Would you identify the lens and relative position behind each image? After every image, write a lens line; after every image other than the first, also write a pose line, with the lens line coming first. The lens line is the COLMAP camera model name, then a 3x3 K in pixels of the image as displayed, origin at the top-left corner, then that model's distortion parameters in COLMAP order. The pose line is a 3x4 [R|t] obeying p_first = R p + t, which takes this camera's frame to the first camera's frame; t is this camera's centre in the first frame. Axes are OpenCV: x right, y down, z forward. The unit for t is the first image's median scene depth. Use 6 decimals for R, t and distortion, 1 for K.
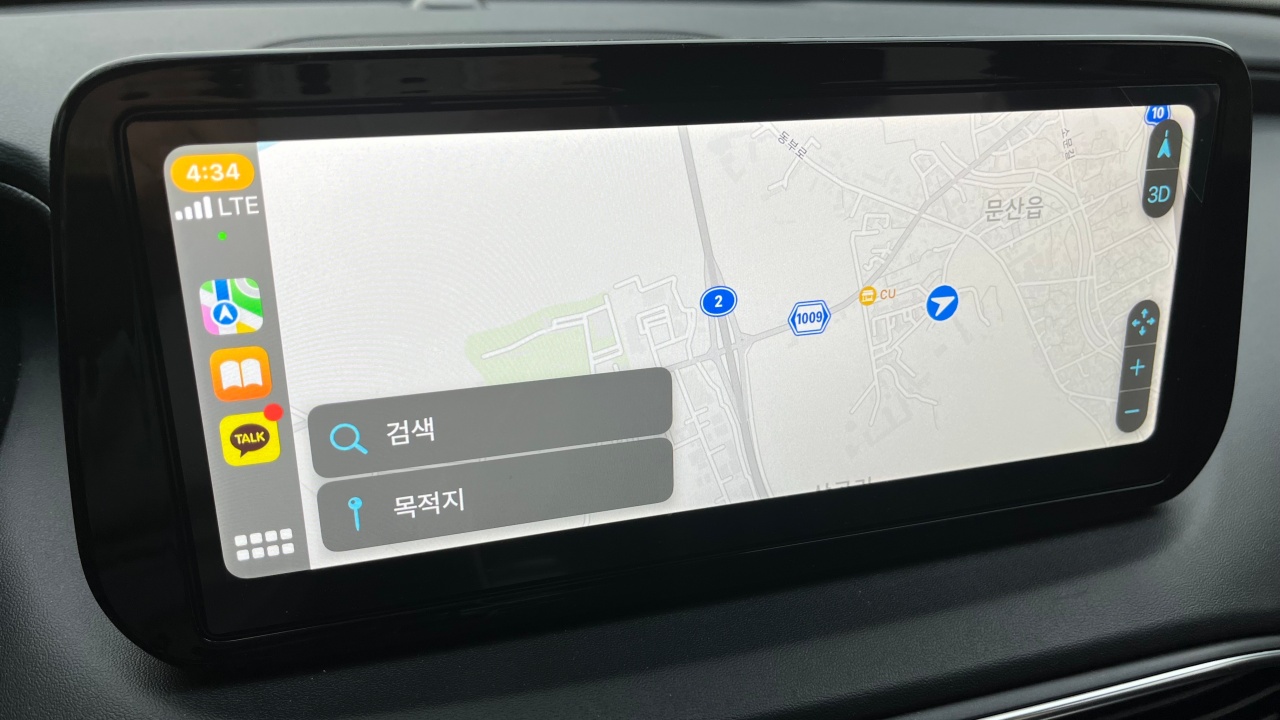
lens RADIAL K [[1004.2, 0, 638.6], [0, 1004.2, 368.8], [0, 0, 1]] dist [0.024926, -0.064860]
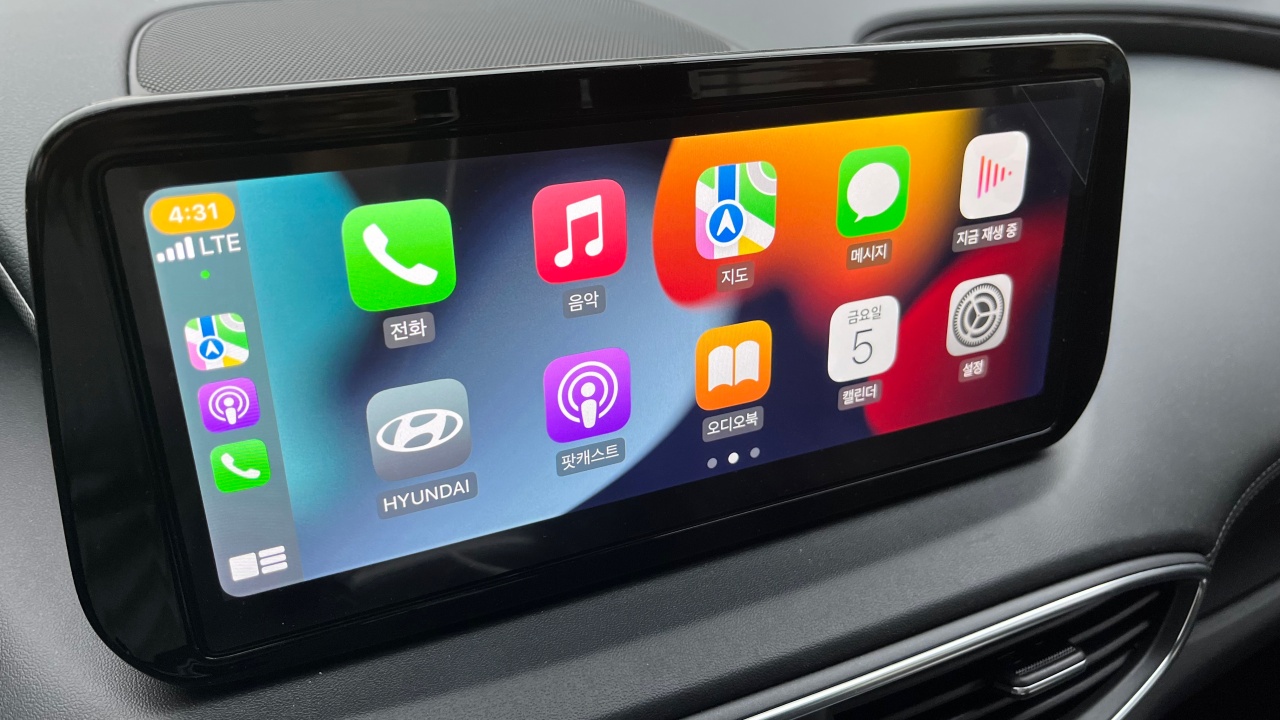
lens RADIAL K [[1004.2, 0, 638.4], [0, 1004.2, 368.5], [0, 0, 1]] dist [0.024926, -0.064860]
pose [[0.988920, -0.054423, 0.138113, -0.117405], [0.042209, 0.995059, 0.089869, -0.100766], [-0.142321, -0.083043, 0.986331, -0.059002]]
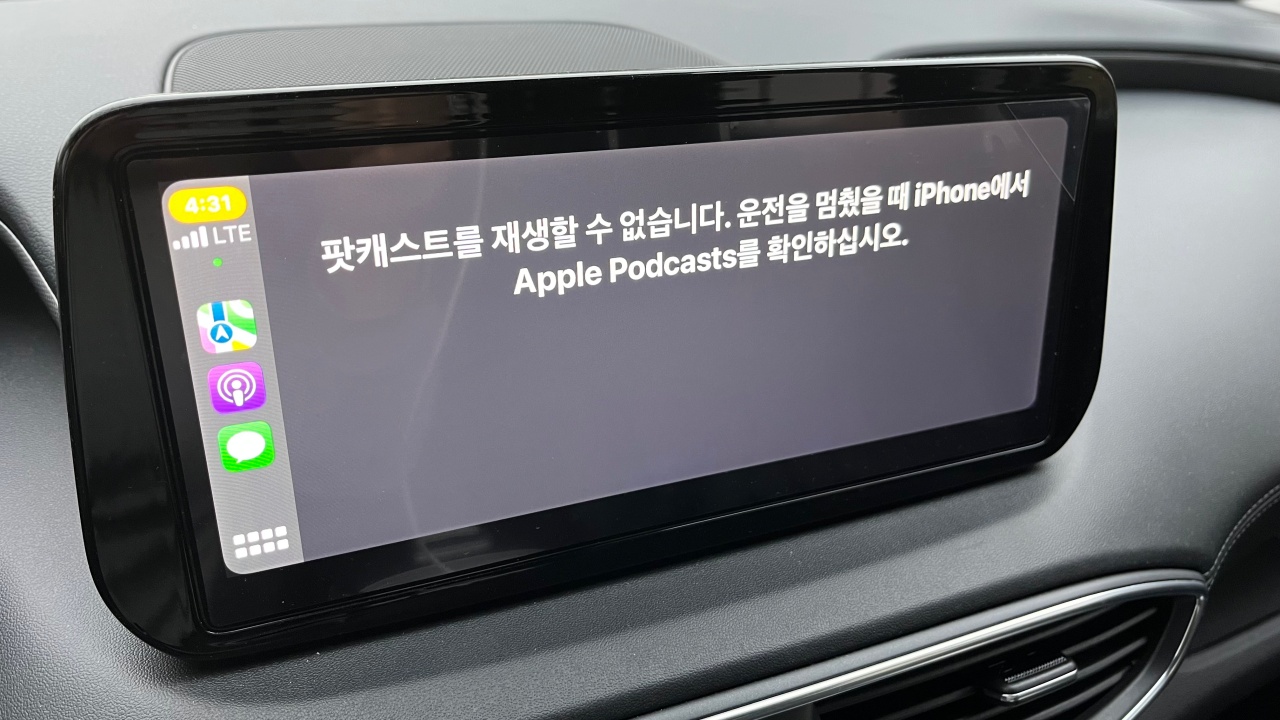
lens RADIAL K [[1004.2, 0, 638.8], [0, 1004.2, 365.0], [0, 0, 1]] dist [0.024926, -0.064860]
pose [[0.993581, -0.033205, 0.108143, -0.078029], [0.028677, 0.998657, 0.043160, -0.050827], [-0.109430, -0.039782, 0.993198, -0.113488]]
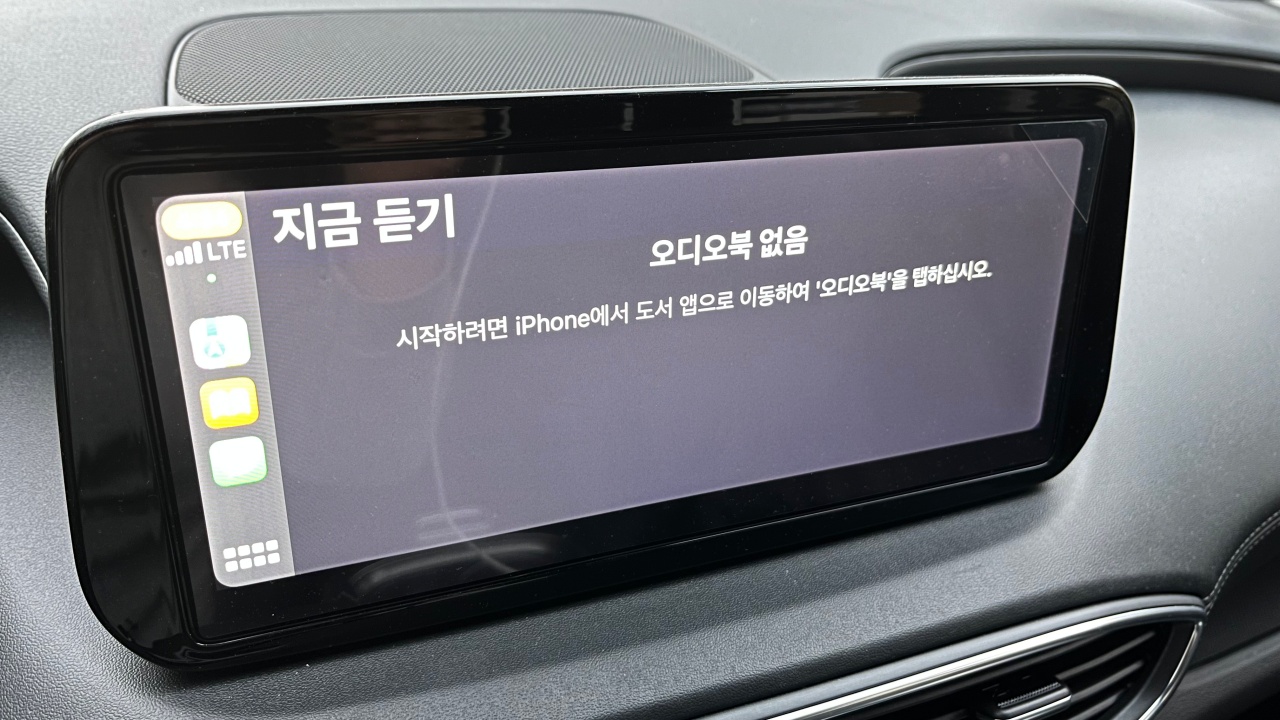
lens RADIAL K [[1004.2, 0, 640.3], [0, 1004.2, 360.3], [0, 0, 1]] dist [0.024926, -0.064860]
pose [[0.995000, -0.007230, 0.099612, -0.063291], [0.000400, 0.997657, 0.068415, -0.107489], [-0.099873, -0.068033, 0.992672, -0.097519]]
